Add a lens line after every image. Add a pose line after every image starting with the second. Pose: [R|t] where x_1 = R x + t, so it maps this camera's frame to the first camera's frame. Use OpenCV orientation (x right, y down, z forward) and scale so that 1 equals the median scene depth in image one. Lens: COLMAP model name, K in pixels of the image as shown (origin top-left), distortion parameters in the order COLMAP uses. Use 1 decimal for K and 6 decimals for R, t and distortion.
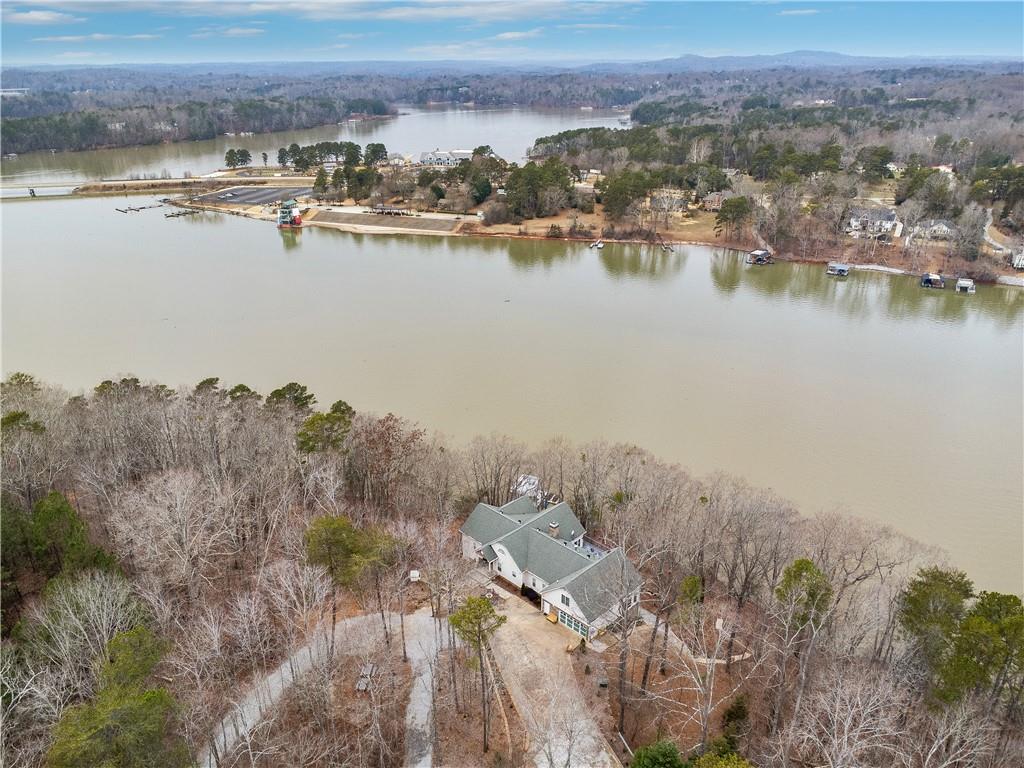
lens RADIAL K [[750.3, 0, 507.4], [0, 750.3, 383.8], [0, 0, 1]] dist [0.006728, -0.001891]
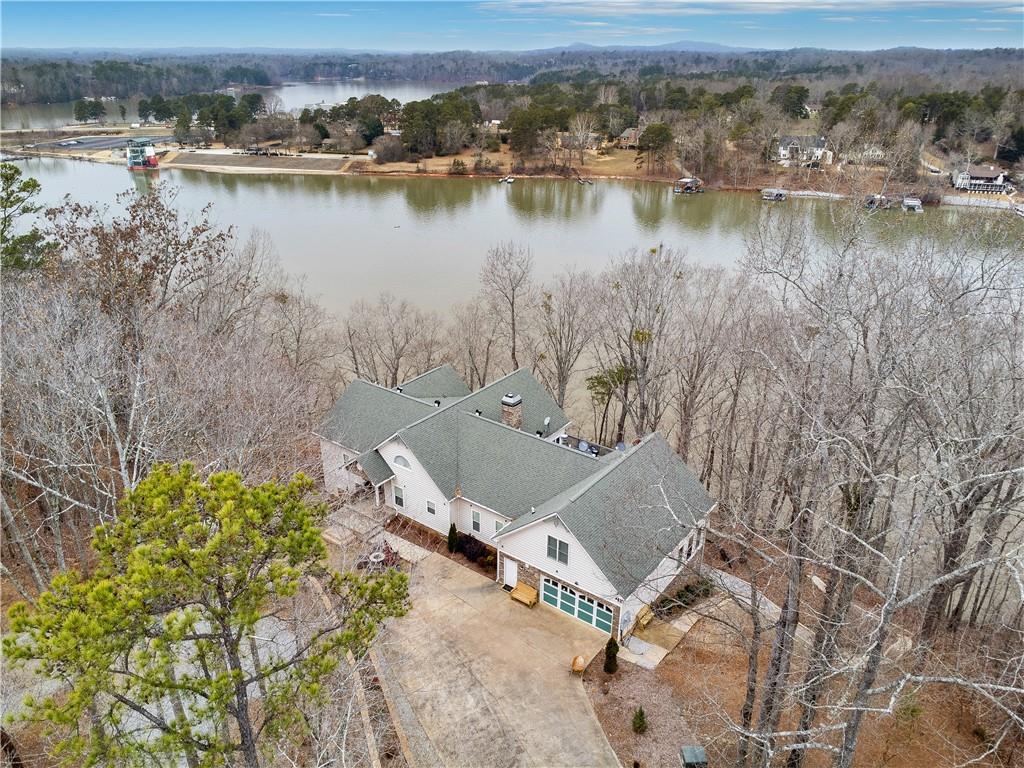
lens RADIAL K [[750.3, 0, 507.4], [0, 750.3, 383.8], [0, 0, 1]] dist [0.006728, -0.001891]
pose [[0.991286, -0.043579, 0.124307, 0.000298], [0.041727, 0.998976, 0.017467, 0.036124], [-0.124941, -0.012127, 0.992090, 0.113565]]
